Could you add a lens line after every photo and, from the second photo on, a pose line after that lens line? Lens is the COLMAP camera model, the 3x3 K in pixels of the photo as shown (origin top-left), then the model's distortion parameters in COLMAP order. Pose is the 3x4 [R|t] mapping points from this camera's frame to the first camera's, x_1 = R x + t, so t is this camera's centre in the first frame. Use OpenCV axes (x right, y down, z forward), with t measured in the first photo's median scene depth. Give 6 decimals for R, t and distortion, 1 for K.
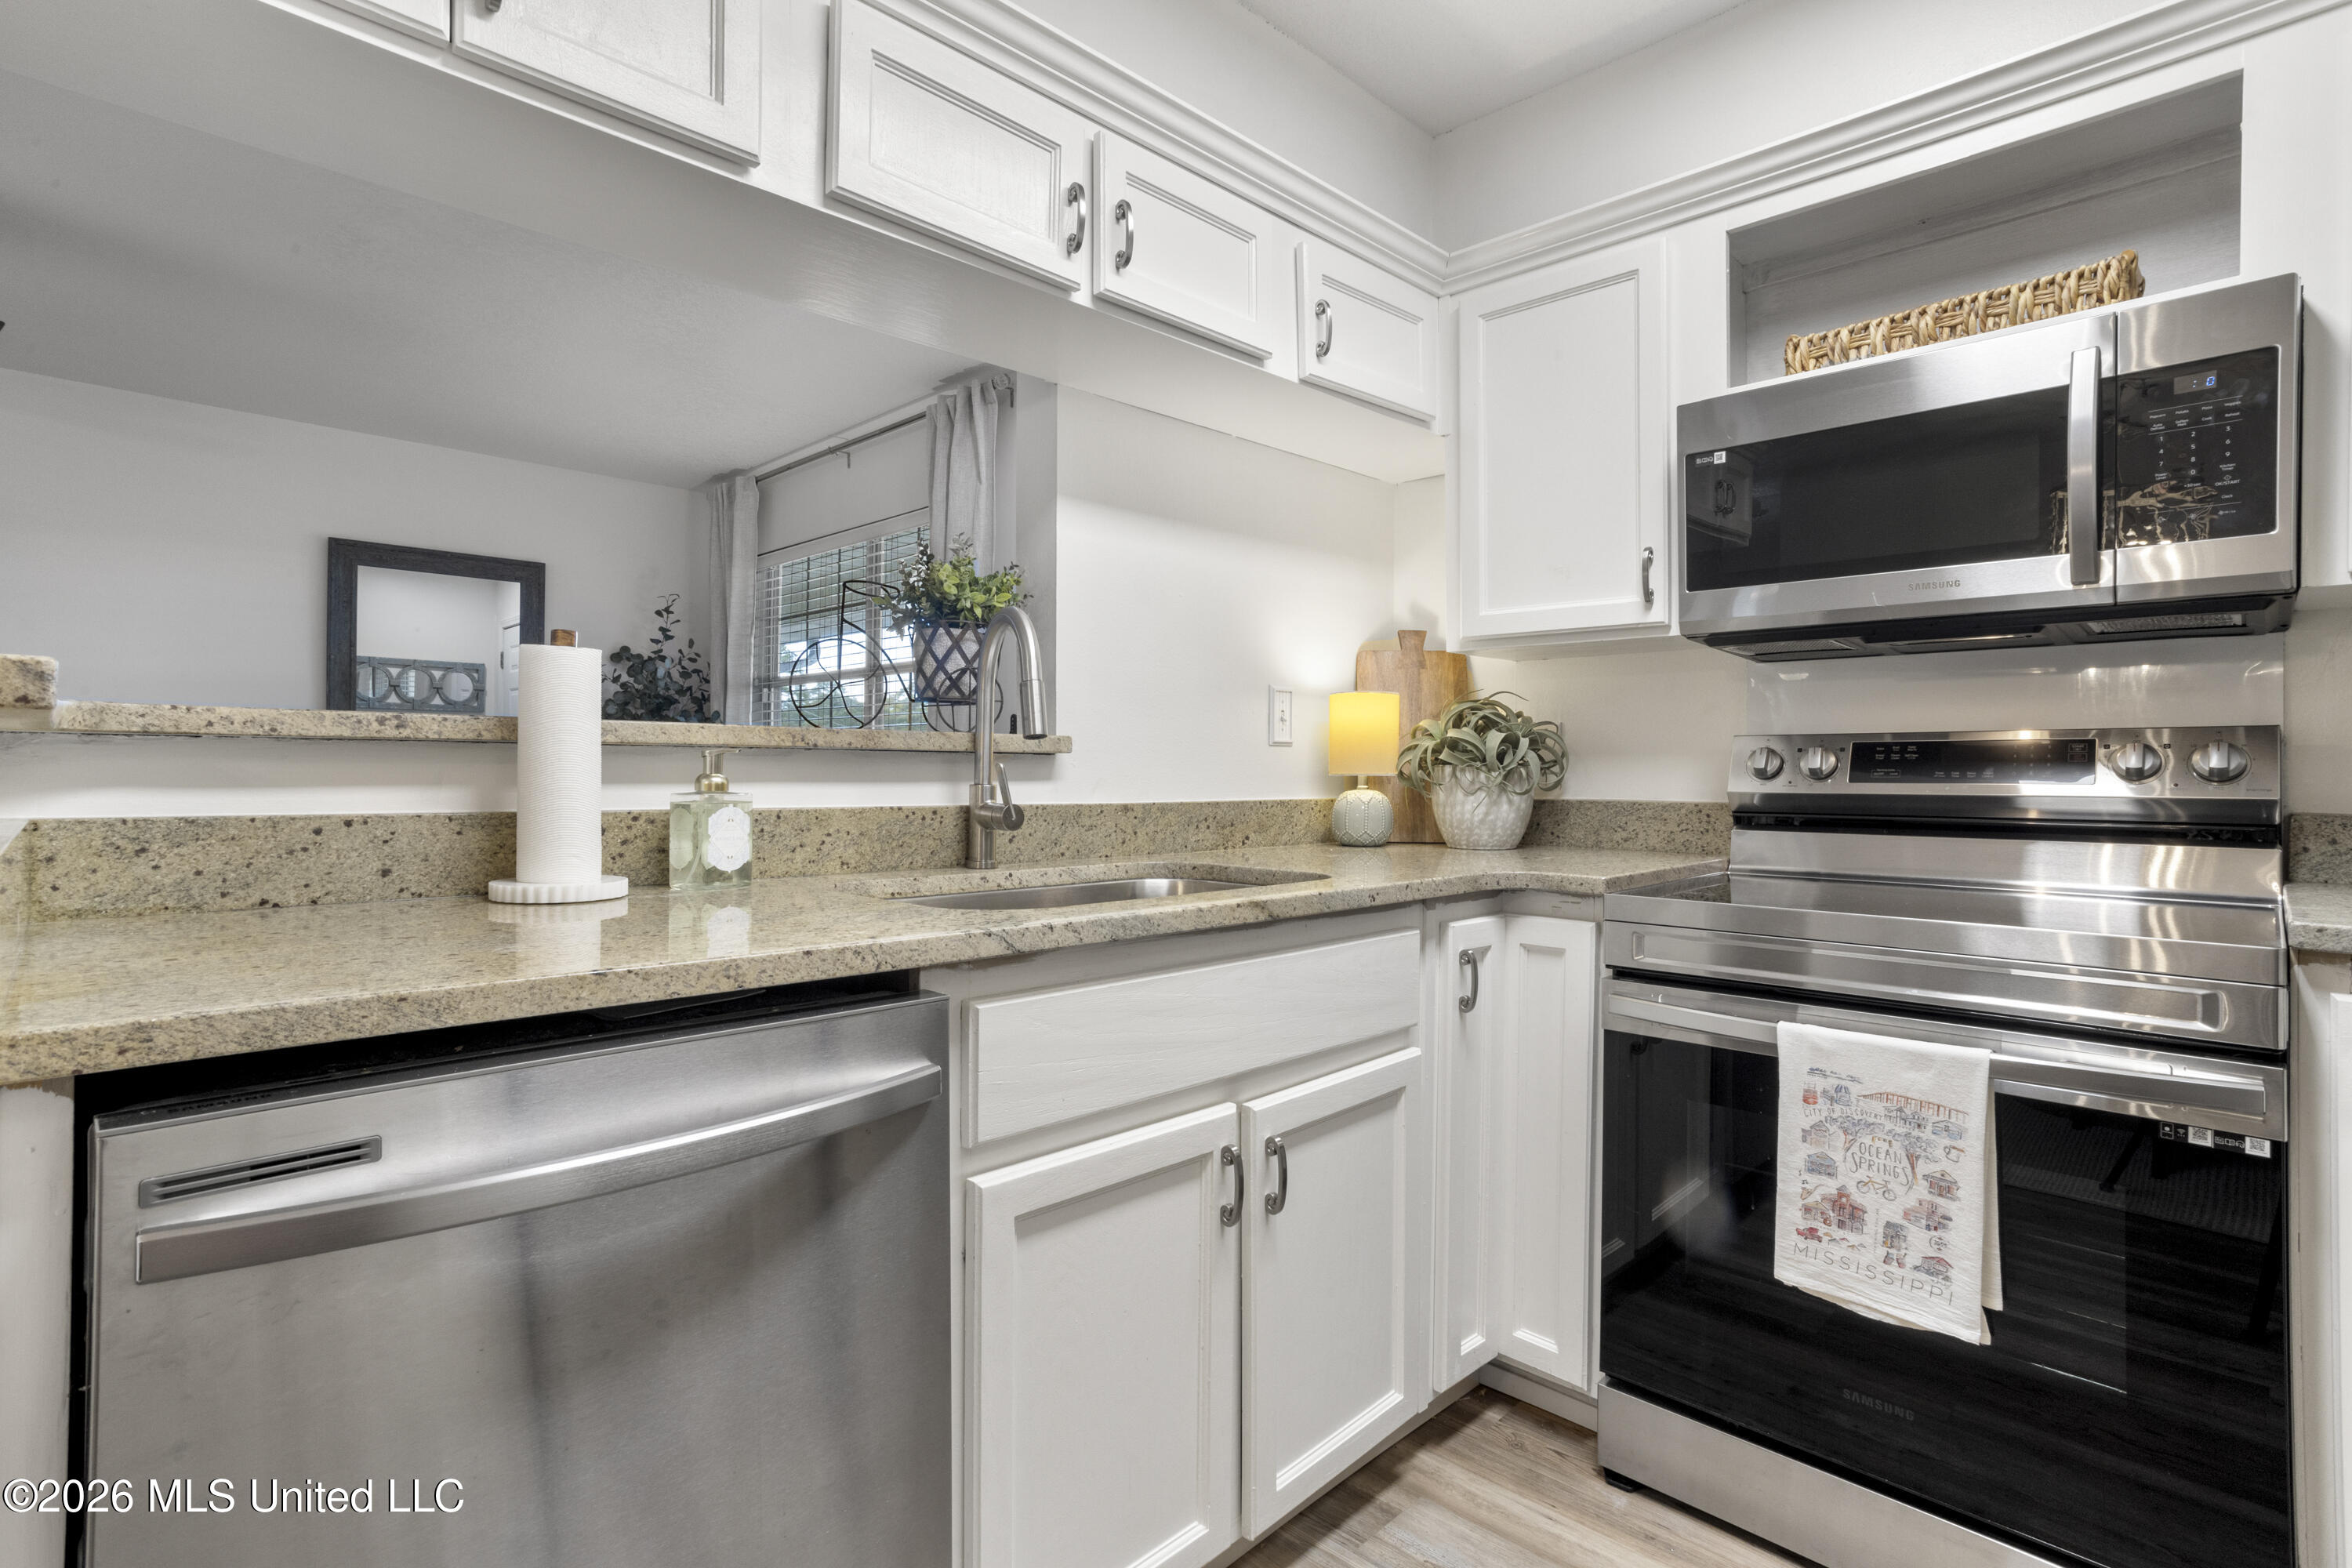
lens RADIAL K [[1131.3, 0, 1180.6], [0, 1131.3, 759.3], [0, 0, 1]] dist [-0.027811, 0.013103]
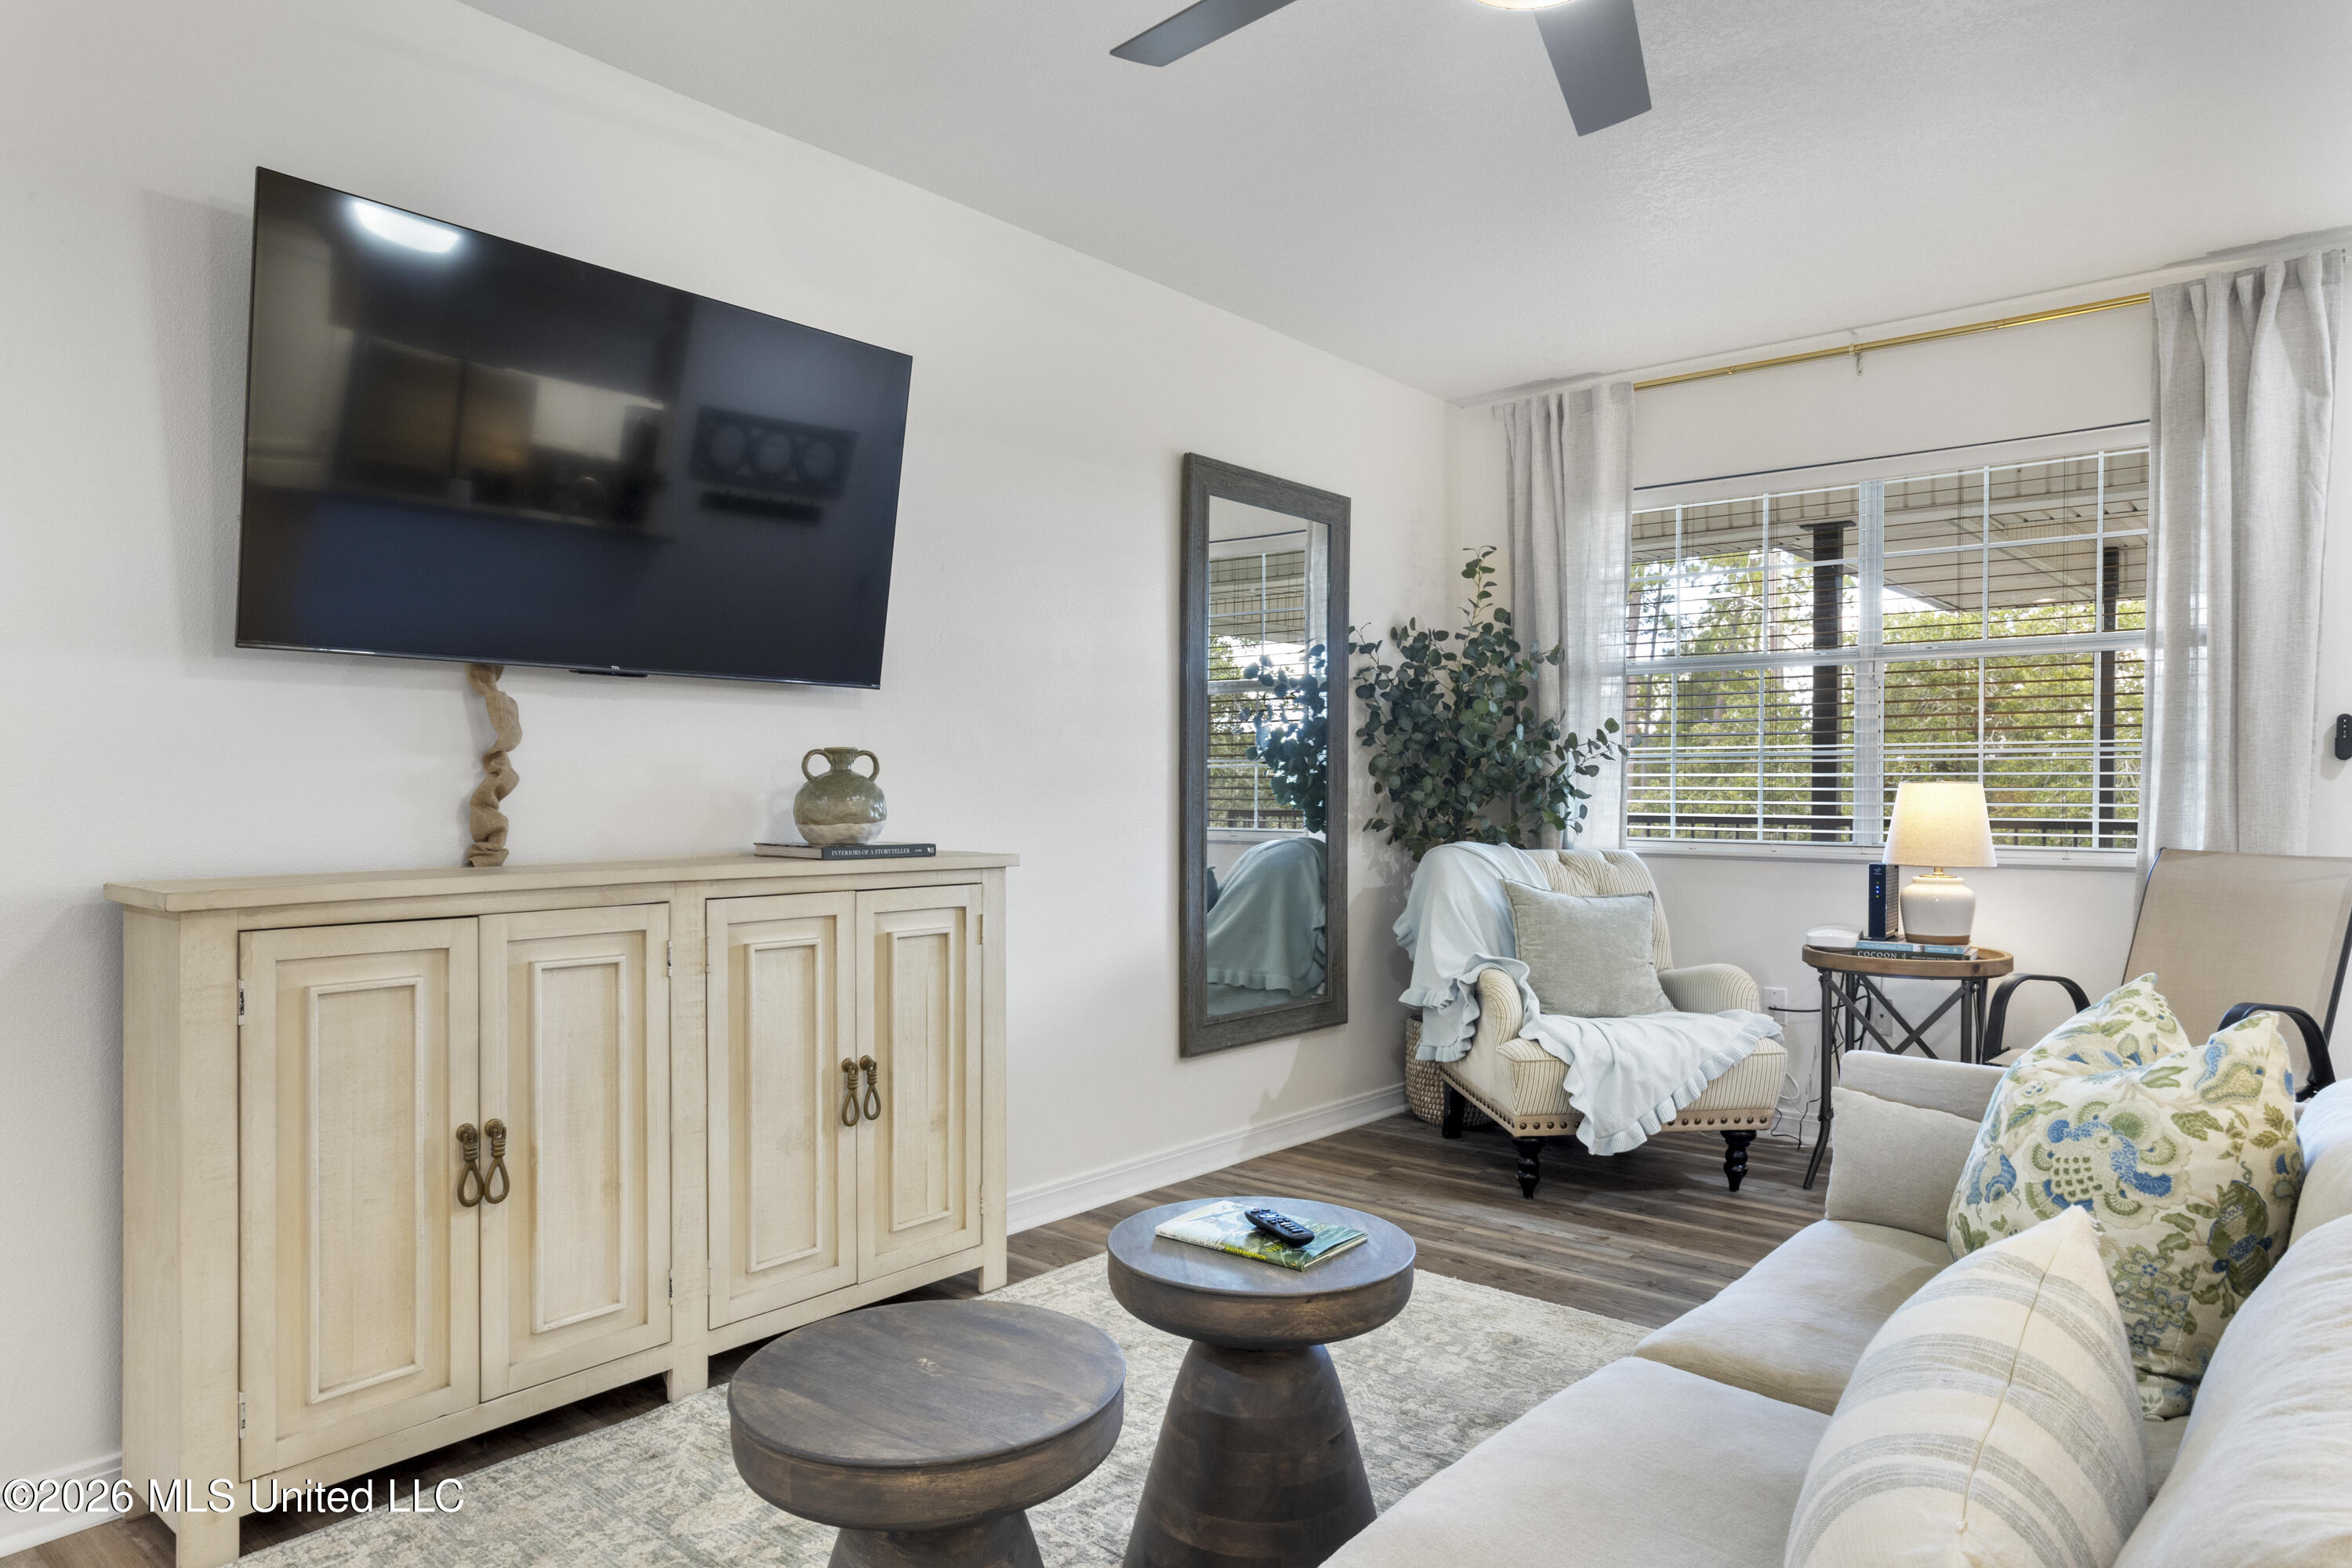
lens RADIAL K [[1452.1, 0, 1213.0], [0, 1452.1, 792.8], [0, 0, 1]] dist [-0.019164, -0.000112]
pose [[0.995797, -0.001710, 0.091575, -1.931274], [0.000761, 0.999946, 0.010400, 0.002176], [-0.091588, -0.010287, 0.995744, 0.254449]]
